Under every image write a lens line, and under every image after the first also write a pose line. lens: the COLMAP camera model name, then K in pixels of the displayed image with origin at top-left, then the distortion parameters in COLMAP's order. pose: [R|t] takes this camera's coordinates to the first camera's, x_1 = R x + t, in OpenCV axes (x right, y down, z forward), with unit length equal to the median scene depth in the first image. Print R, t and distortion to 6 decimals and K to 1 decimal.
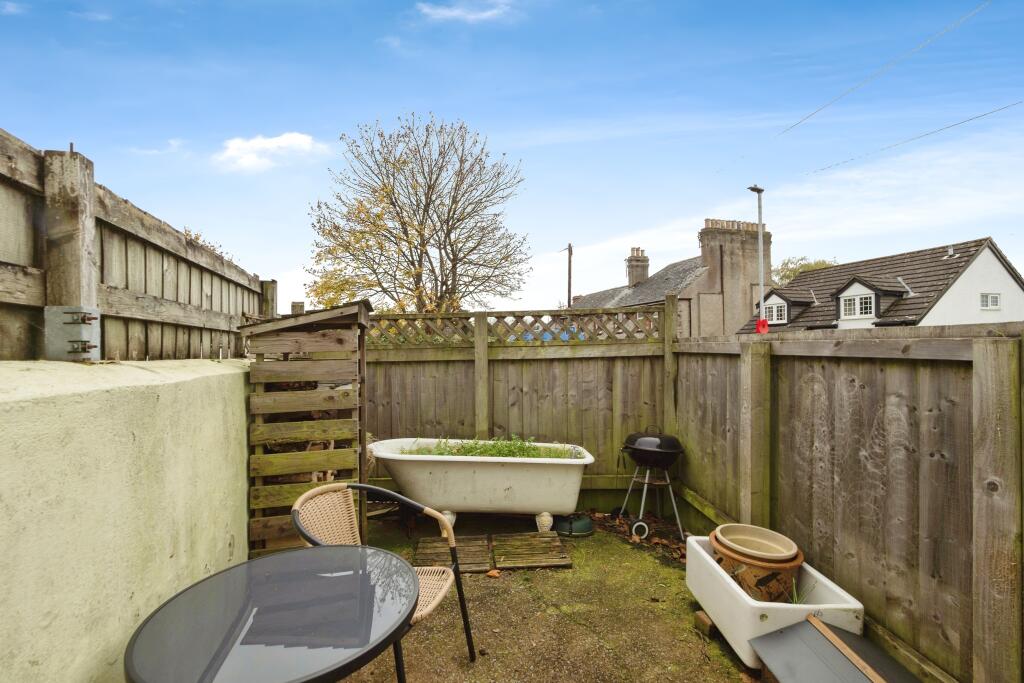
lens RADIAL K [[432.1, 0, 511.3], [0, 432.1, 351.9], [0, 0, 1]] dist [0.003622, -0.000393]
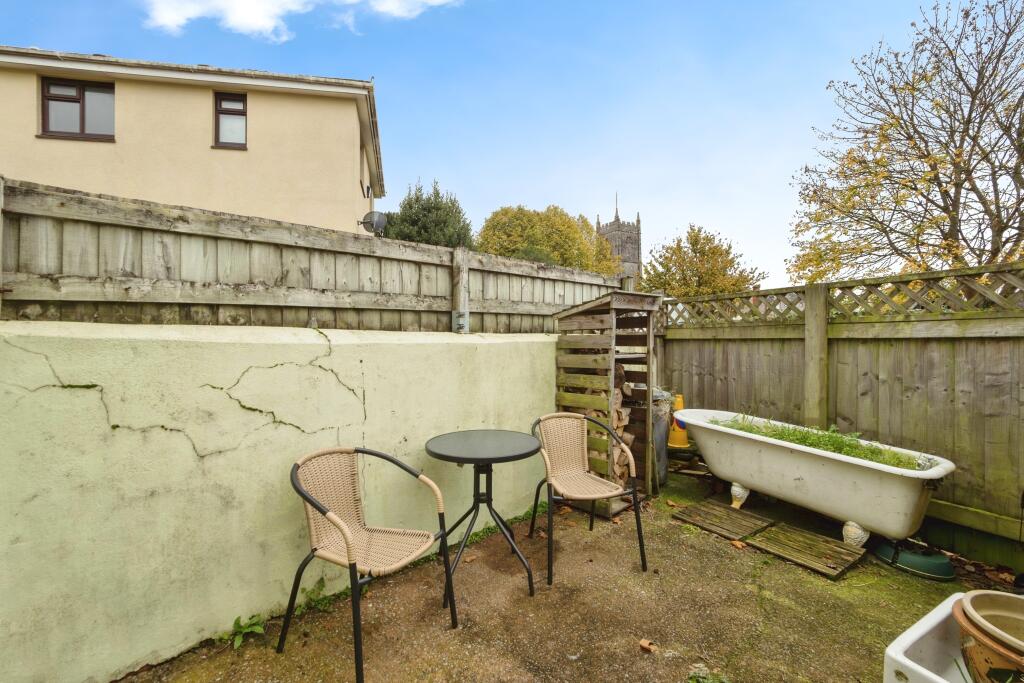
lens RADIAL K [[432.1, 0, 503.7], [0, 432.1, 335.2], [0, 0, 1]] dist [0.003622, -0.000393]
pose [[0.482411, 0.008204, -0.875907, 0.397720], [-0.000633, 0.999959, 0.009017, 0.004355], [0.875945, -0.003795, 0.482396, 0.011705]]
